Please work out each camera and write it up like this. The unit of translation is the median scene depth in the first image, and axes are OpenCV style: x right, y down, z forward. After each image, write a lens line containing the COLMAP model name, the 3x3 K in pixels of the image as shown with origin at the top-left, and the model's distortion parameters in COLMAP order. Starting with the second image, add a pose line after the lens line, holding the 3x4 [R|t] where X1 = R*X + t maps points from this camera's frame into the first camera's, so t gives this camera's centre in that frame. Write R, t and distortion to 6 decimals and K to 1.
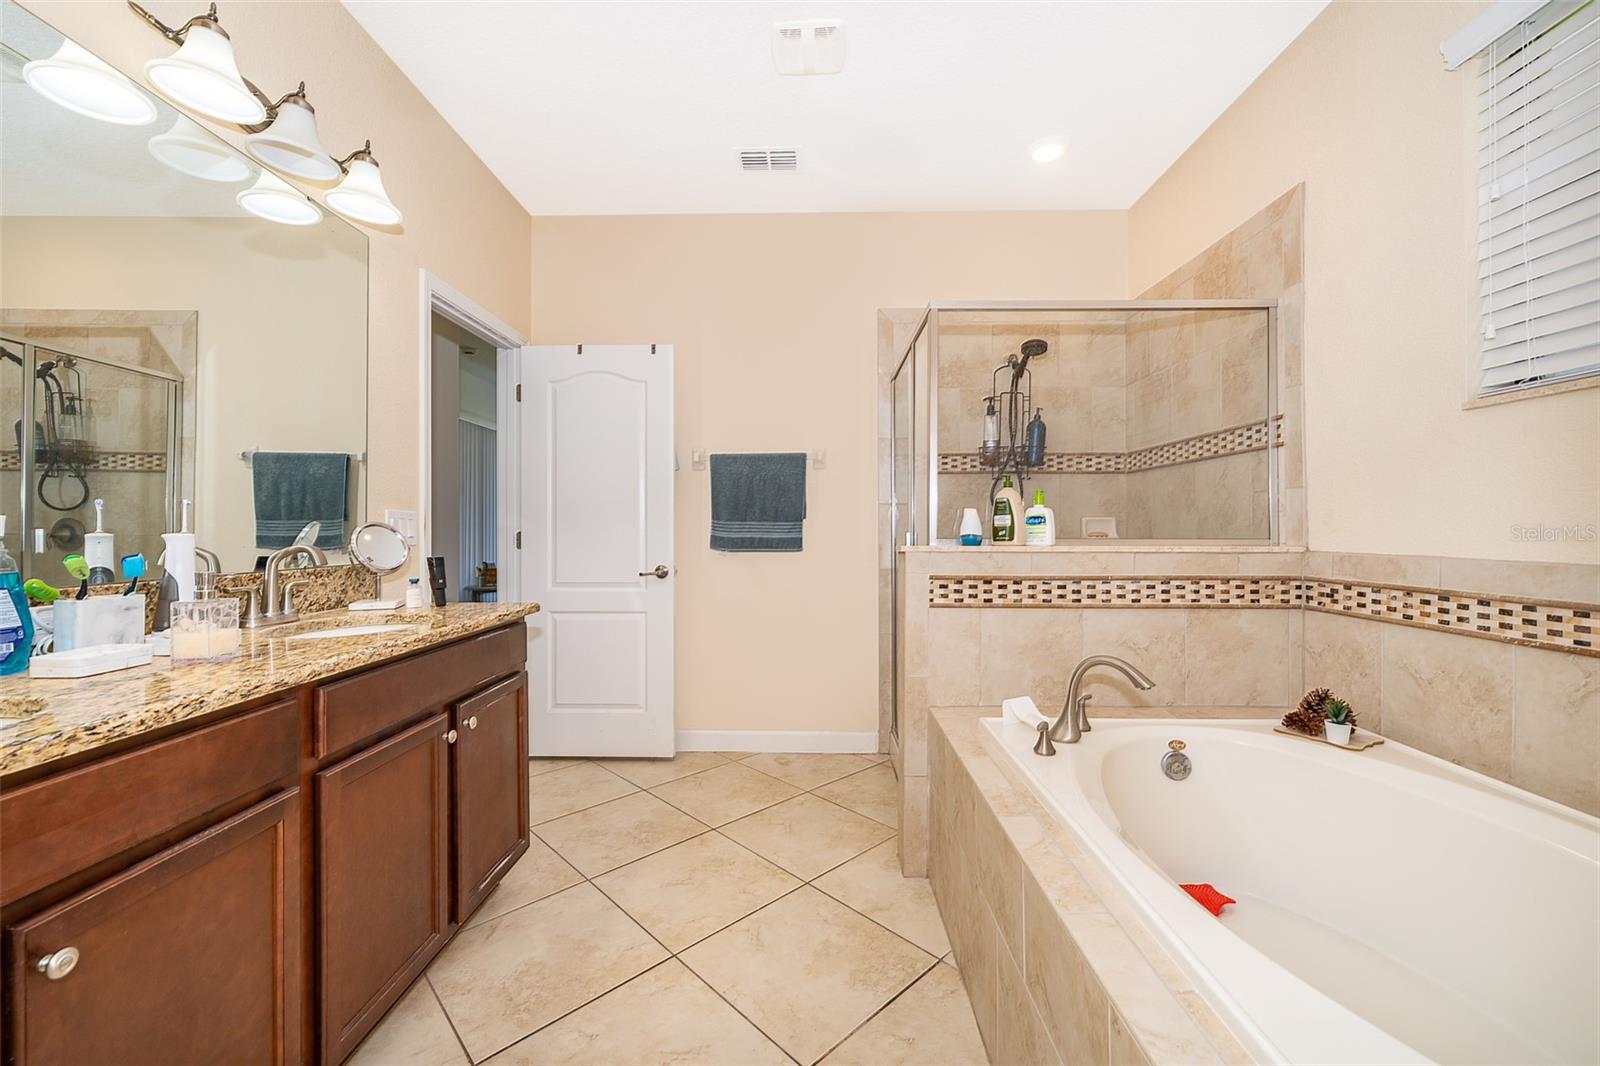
lens RADIAL K [[641.0, 0, 795.3], [0, 641.0, 531.0], [0, 0, 1]] dist [-0.001512, -0.000021]
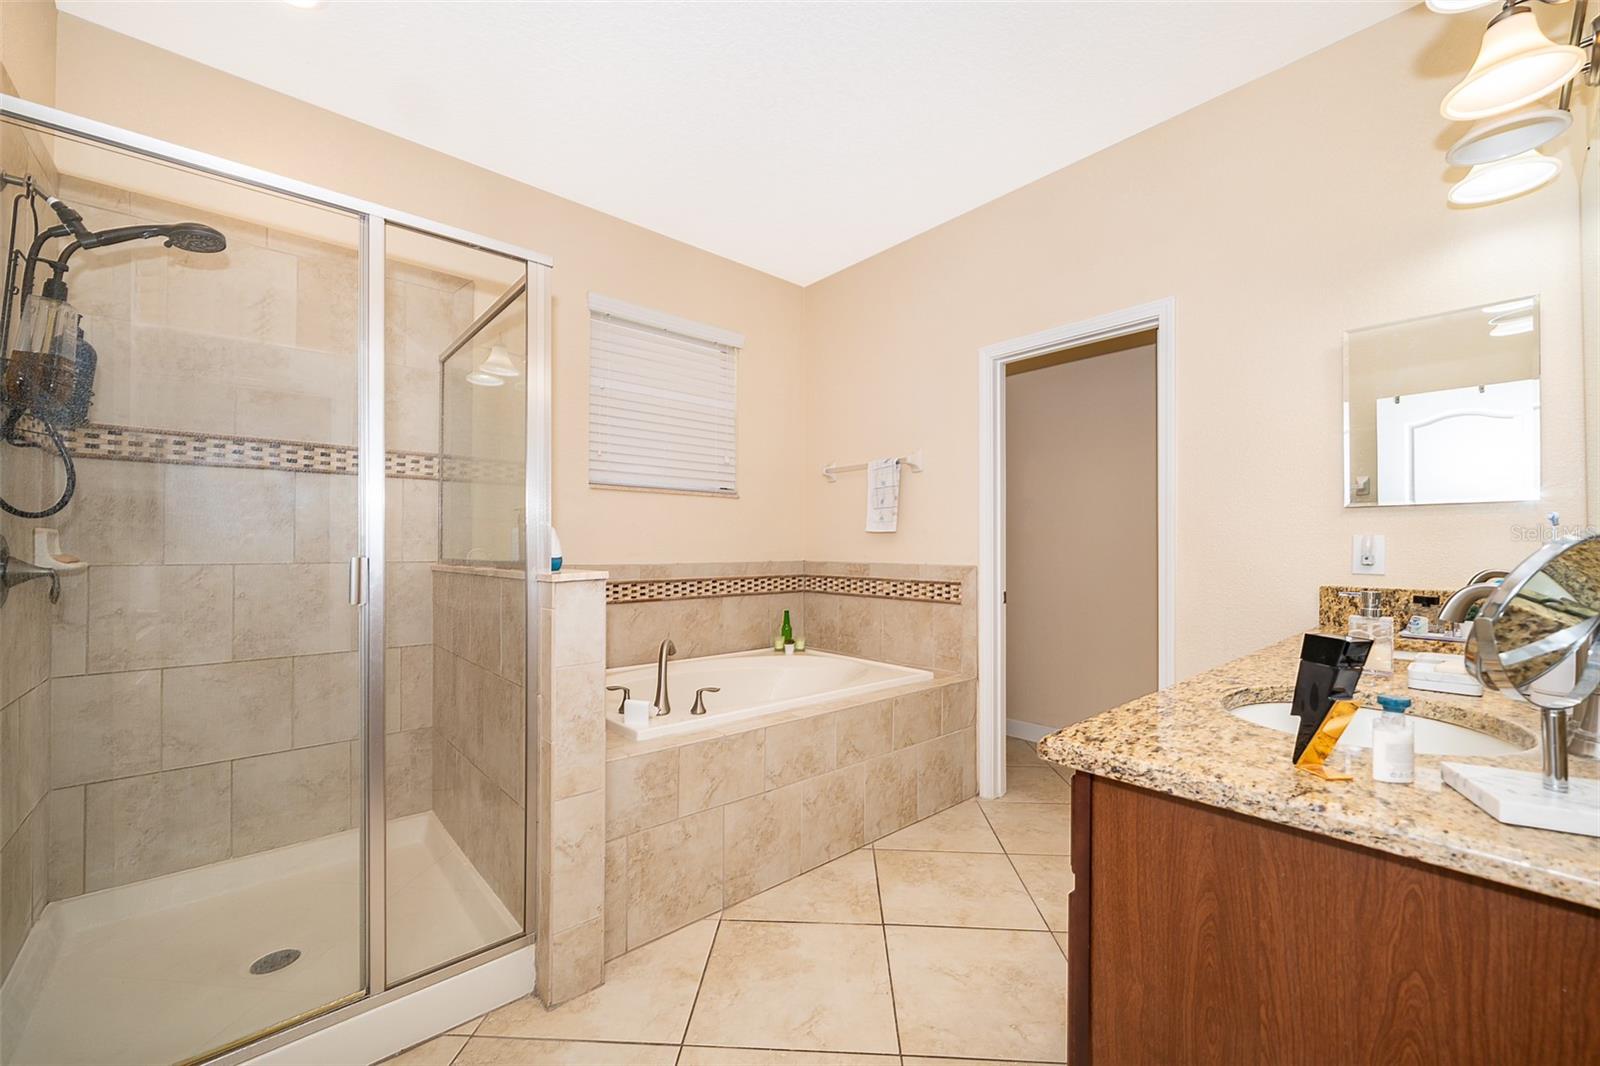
lens RADIAL K [[641.0, 0, 795.3], [0, 641.0, 531.0], [0, 0, 1]] dist [-0.001512, -0.000021]
pose [[-0.671528, 0.018123, 0.740757, -0.748921], [-0.007713, 0.999476, -0.031444, -0.007857], [-0.740939, -0.026829, -0.671036, 1.716220]]
